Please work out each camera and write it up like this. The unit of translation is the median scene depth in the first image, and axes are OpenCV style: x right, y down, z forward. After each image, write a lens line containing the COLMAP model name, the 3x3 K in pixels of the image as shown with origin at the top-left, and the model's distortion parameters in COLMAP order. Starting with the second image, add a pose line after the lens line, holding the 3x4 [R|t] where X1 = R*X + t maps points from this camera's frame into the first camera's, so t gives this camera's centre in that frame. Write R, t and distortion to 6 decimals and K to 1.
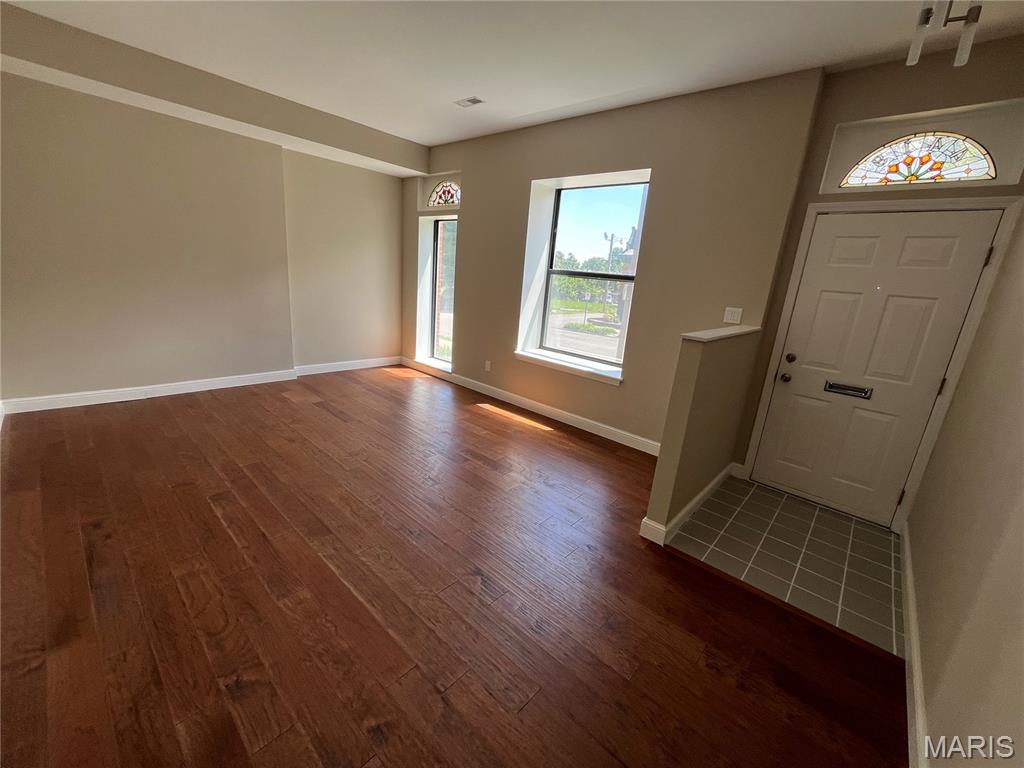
lens RADIAL K [[414.1, 0, 510.0], [0, 414.1, 384.9], [0, 0, 1]] dist [-0.001228, -0.000607]
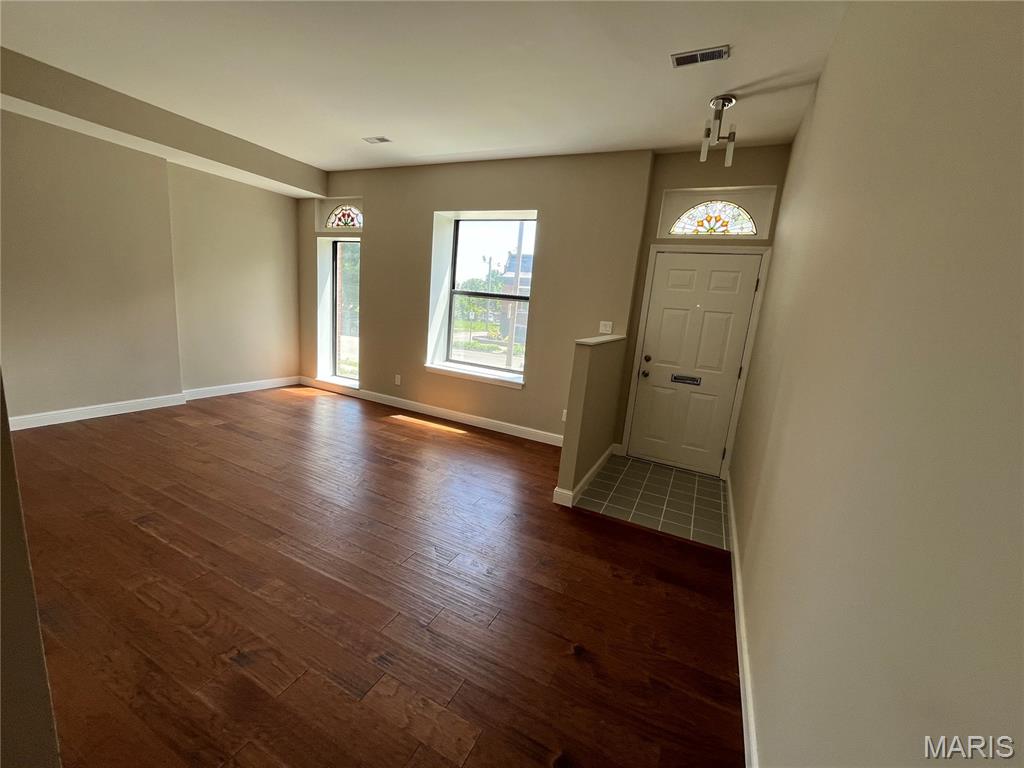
lens RADIAL K [[414.1, 0, 510.0], [0, 414.1, 384.9], [0, 0, 1]] dist [-0.001228, -0.000607]
pose [[0.960651, -0.051096, 0.273019, -0.096350], [0.063603, 0.997284, -0.037148, 0.035068], [-0.270379, 0.053051, 0.961291, -0.130378]]
